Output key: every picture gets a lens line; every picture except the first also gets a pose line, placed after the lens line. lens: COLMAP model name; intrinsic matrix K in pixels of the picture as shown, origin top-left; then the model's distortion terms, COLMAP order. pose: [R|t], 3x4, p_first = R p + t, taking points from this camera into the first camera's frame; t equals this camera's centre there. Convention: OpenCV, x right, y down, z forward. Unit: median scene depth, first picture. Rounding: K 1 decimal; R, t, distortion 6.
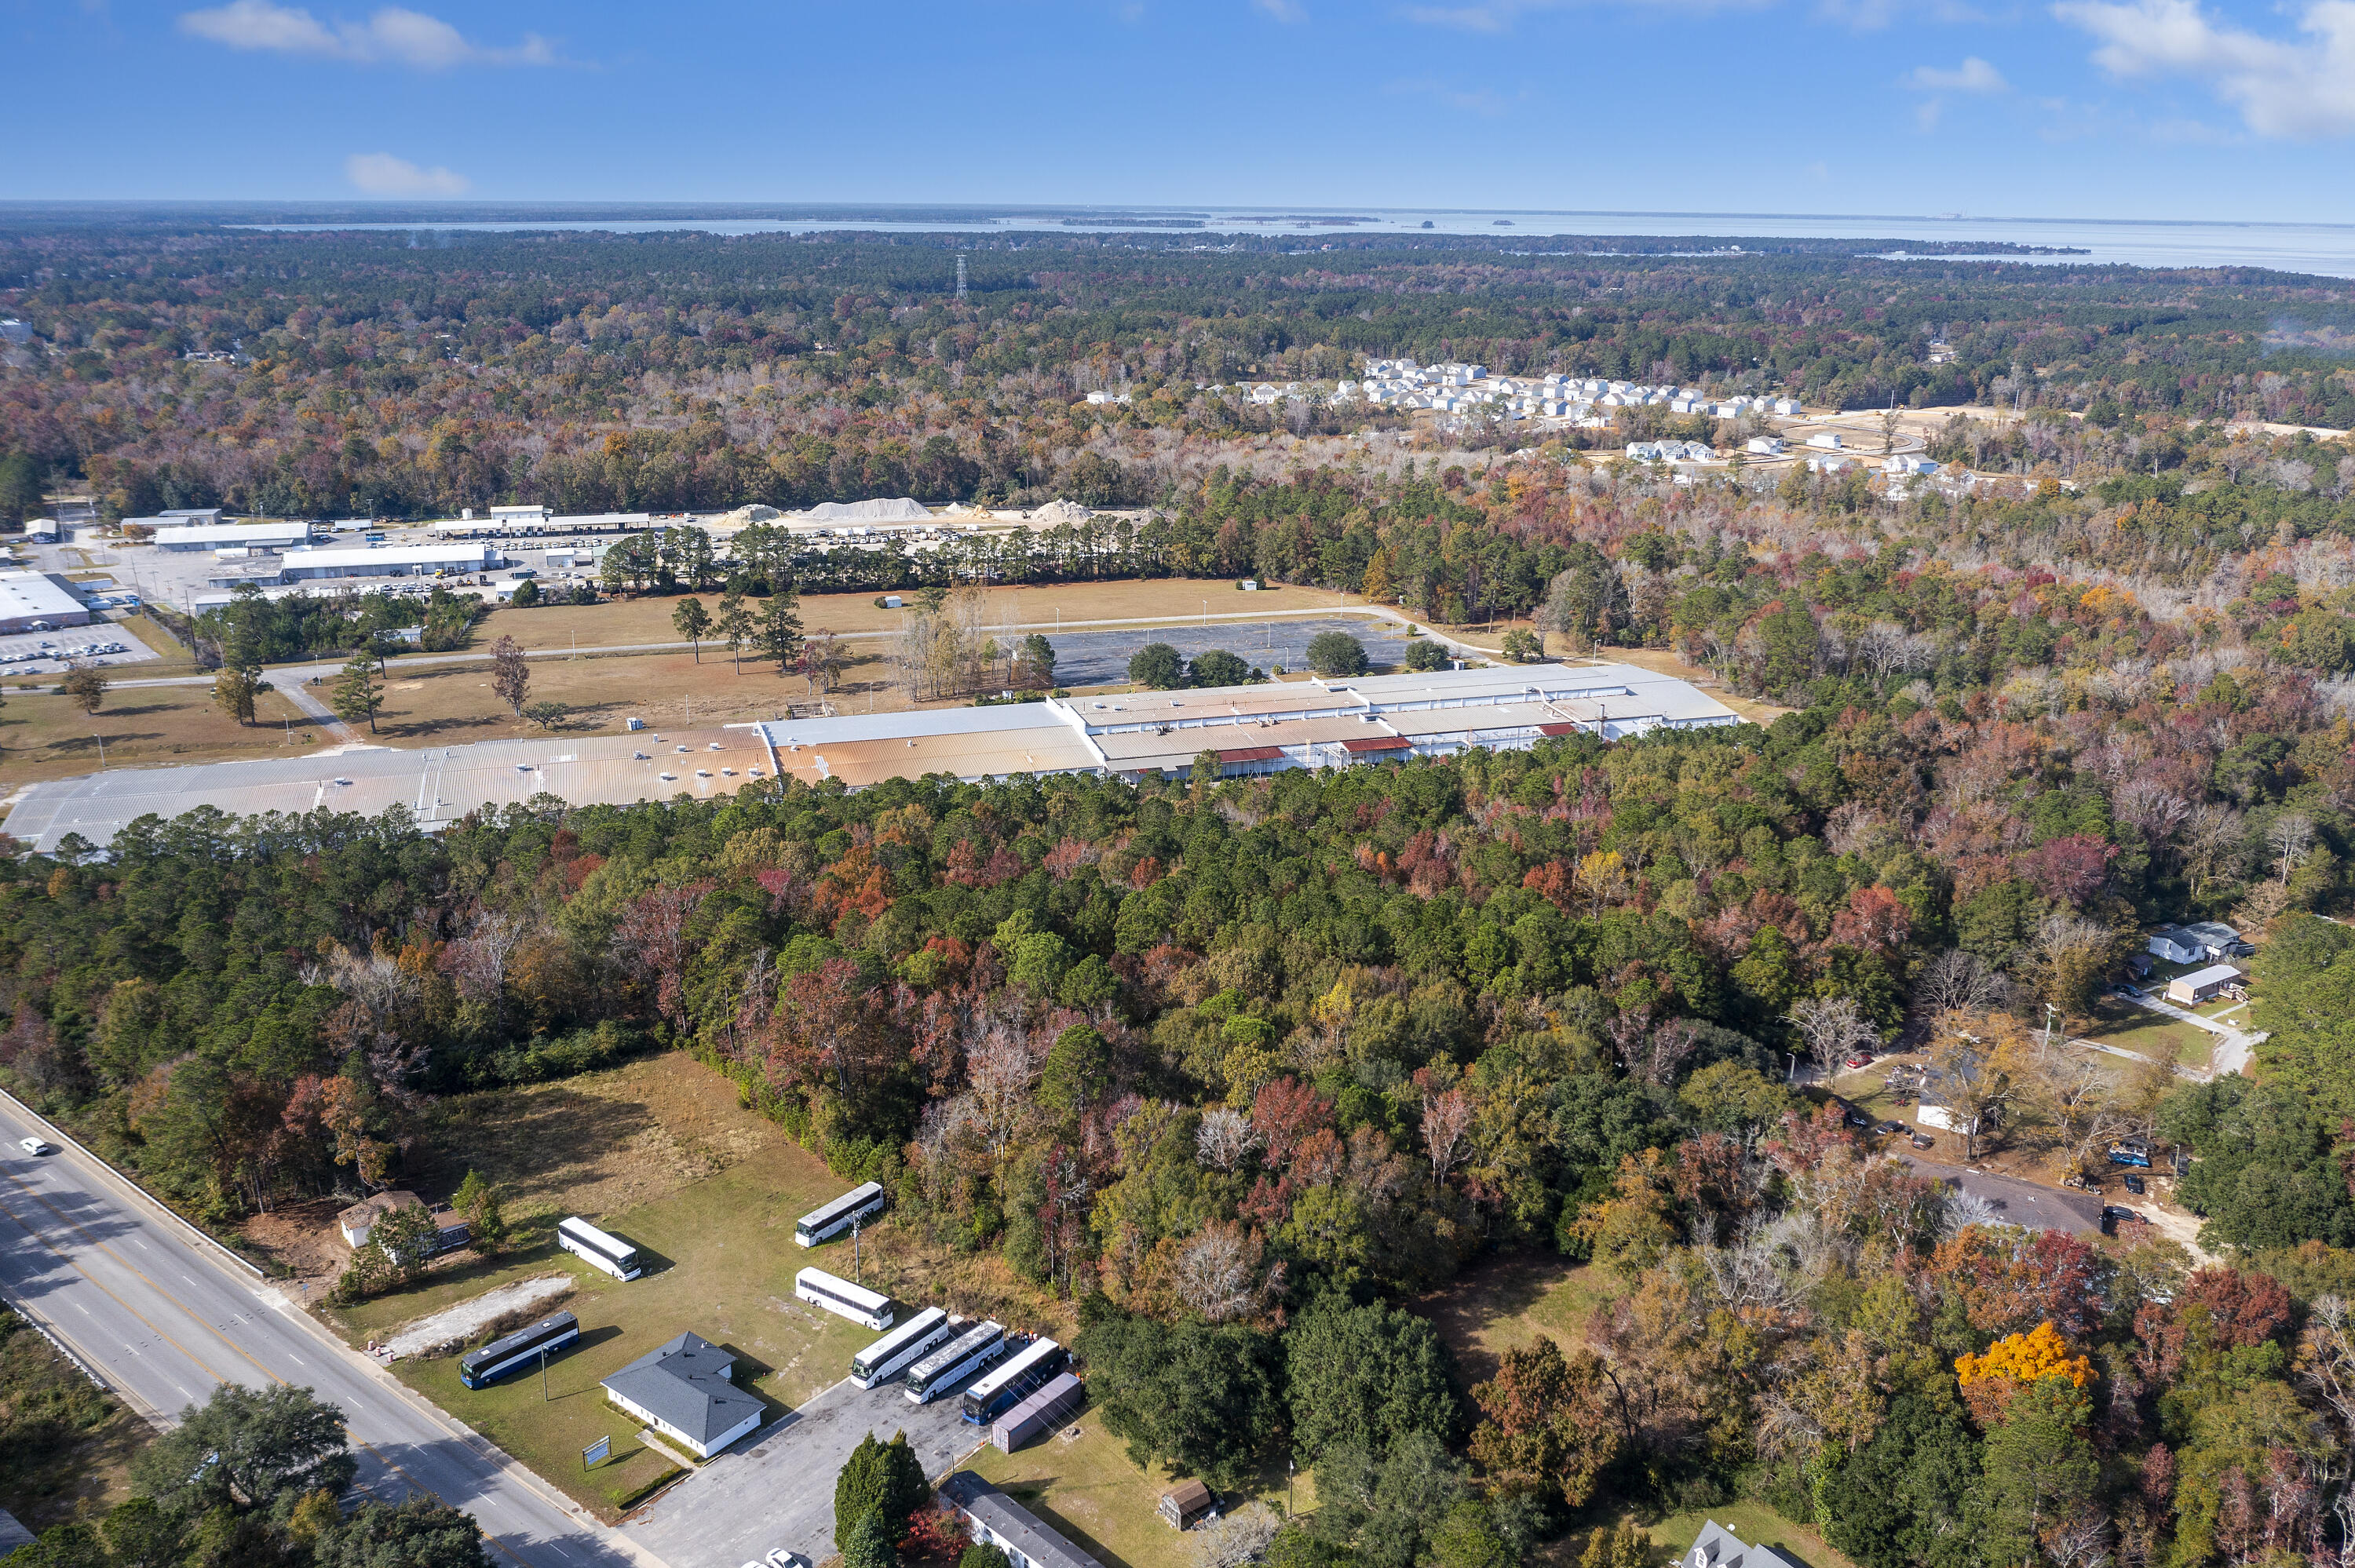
lens RADIAL K [[1810.8, 0, 1177.5], [0, 1810.8, 784.0], [0, 0, 1]] dist [-0.020857, 0.003810]
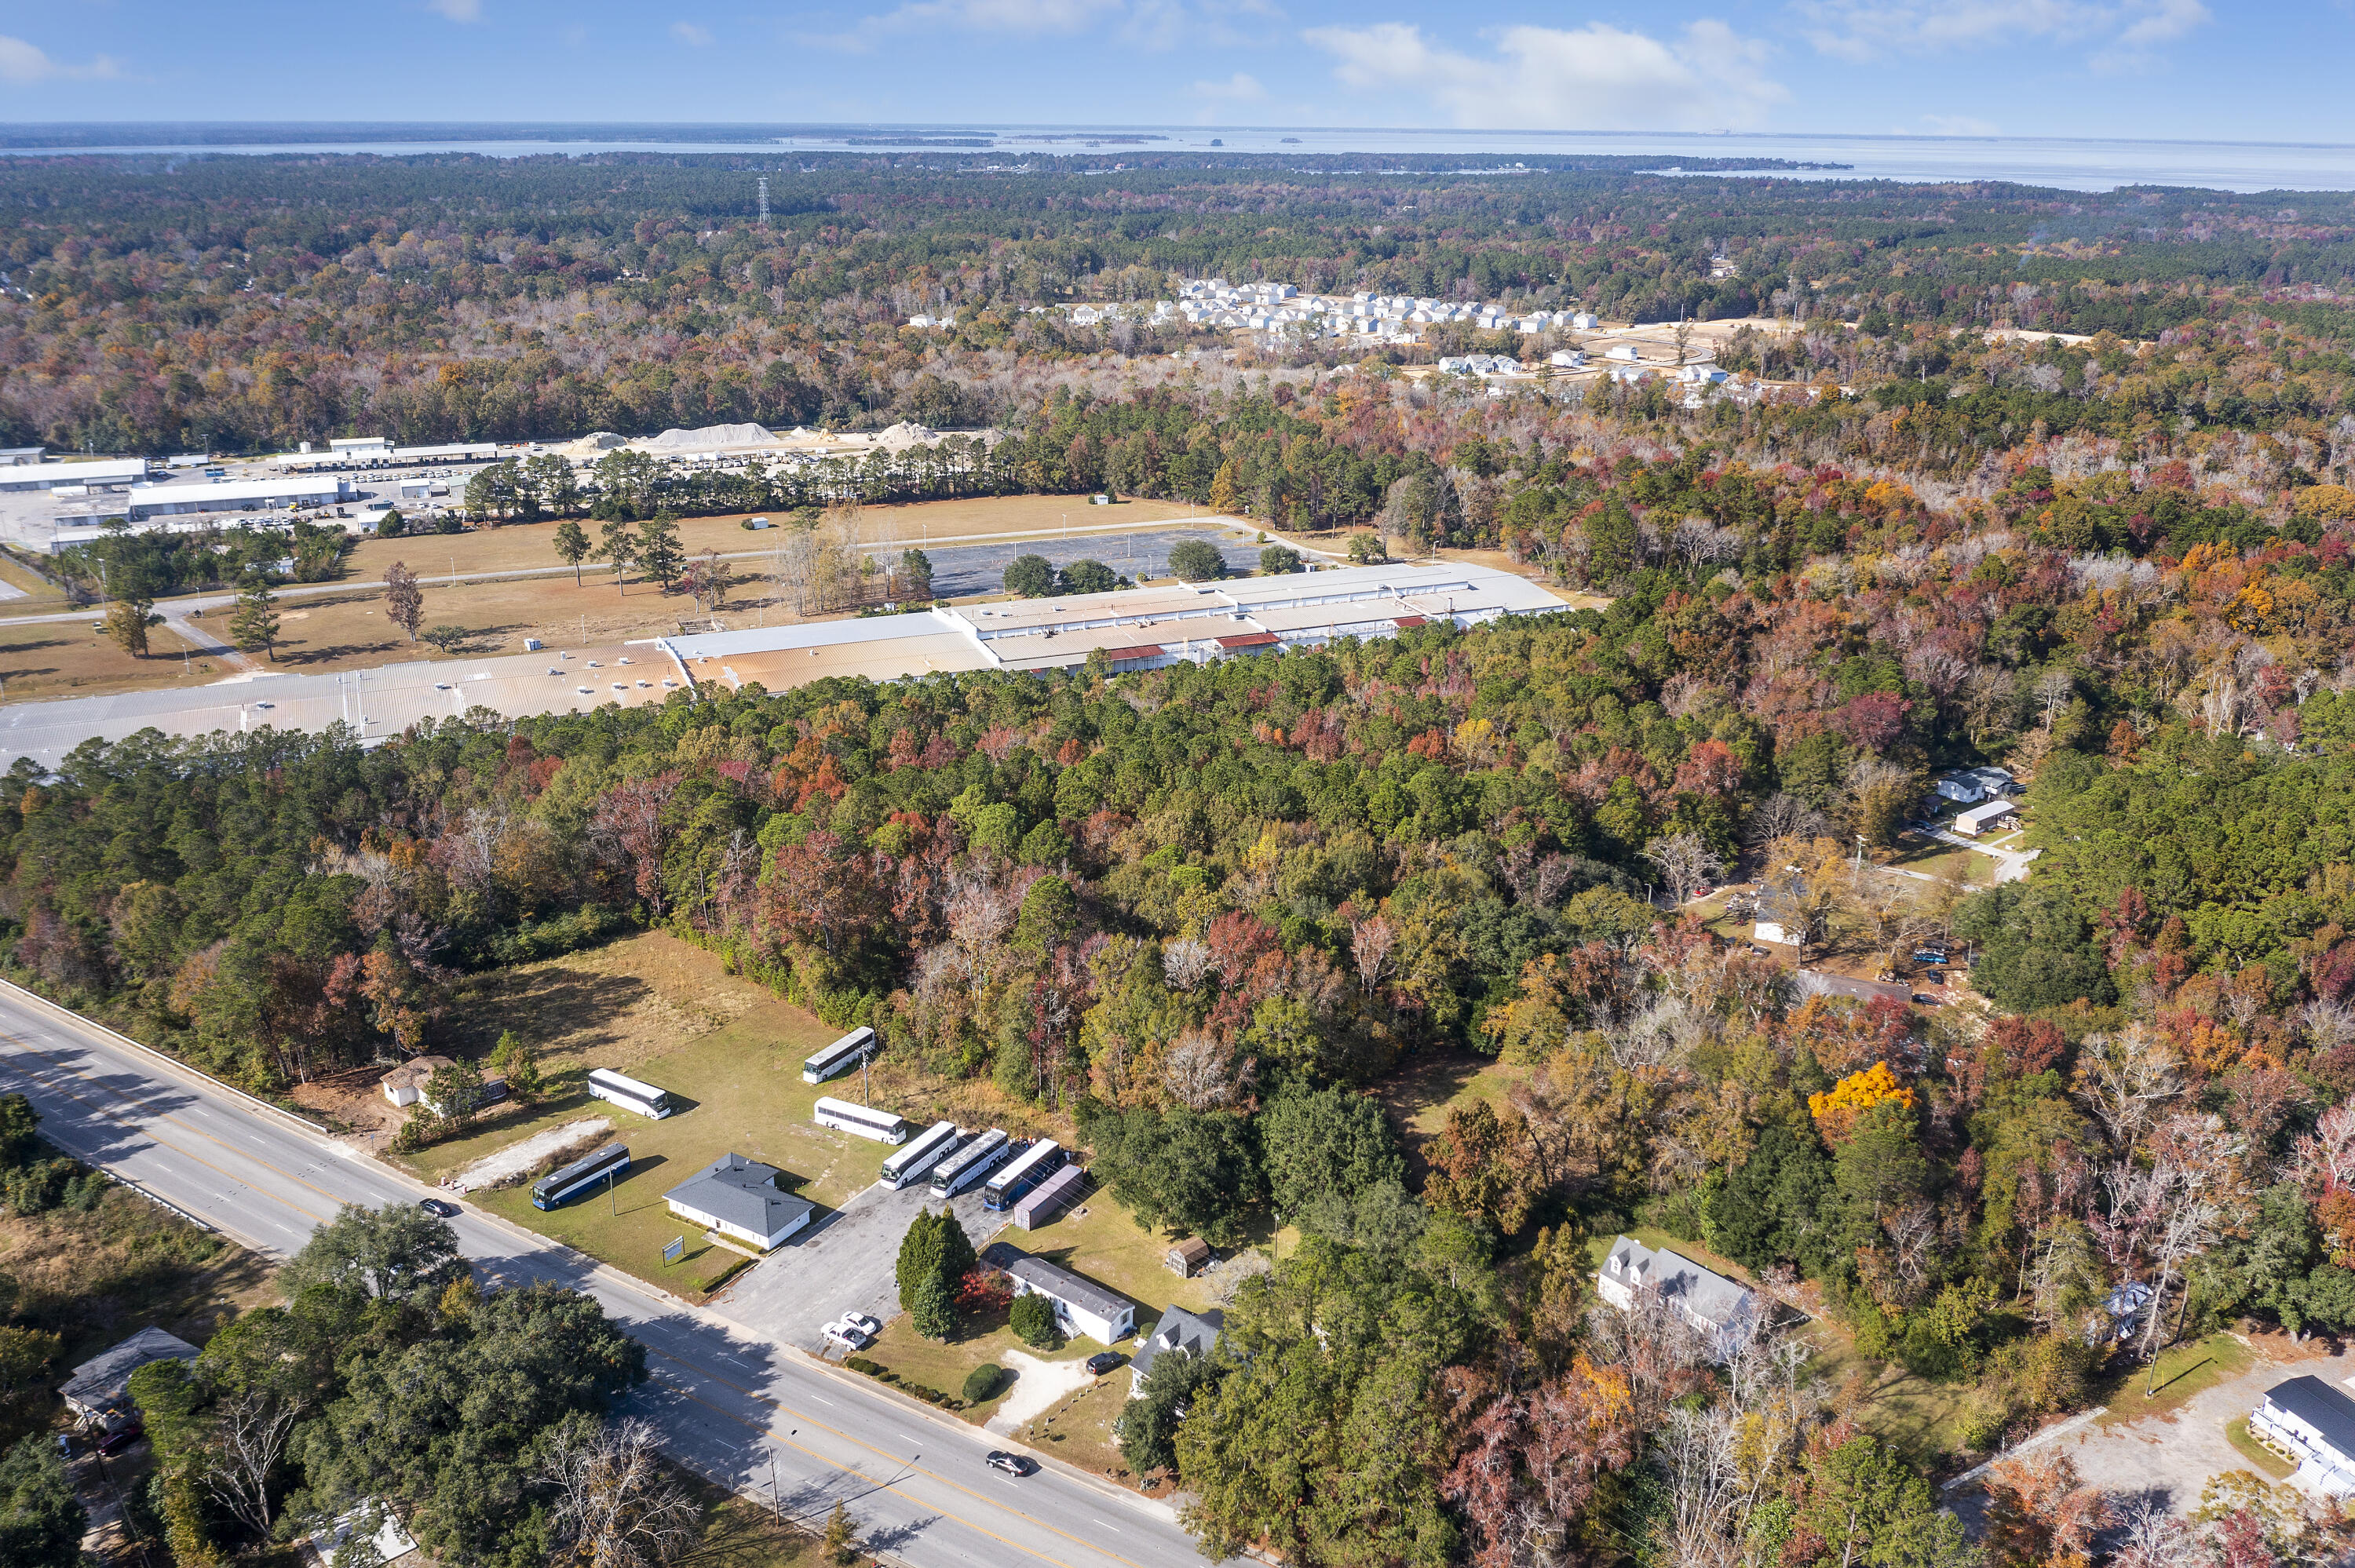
lens RADIAL K [[1810.8, 0, 1177.5], [0, 1810.8, 784.0], [0, 0, 1]] dist [-0.020857, 0.003810]
pose [[0.993650, -0.039679, 0.105285, -0.065093], [0.035340, 0.998460, 0.042763, 0.021424], [-0.106820, -0.038770, 0.993522, -0.093991]]
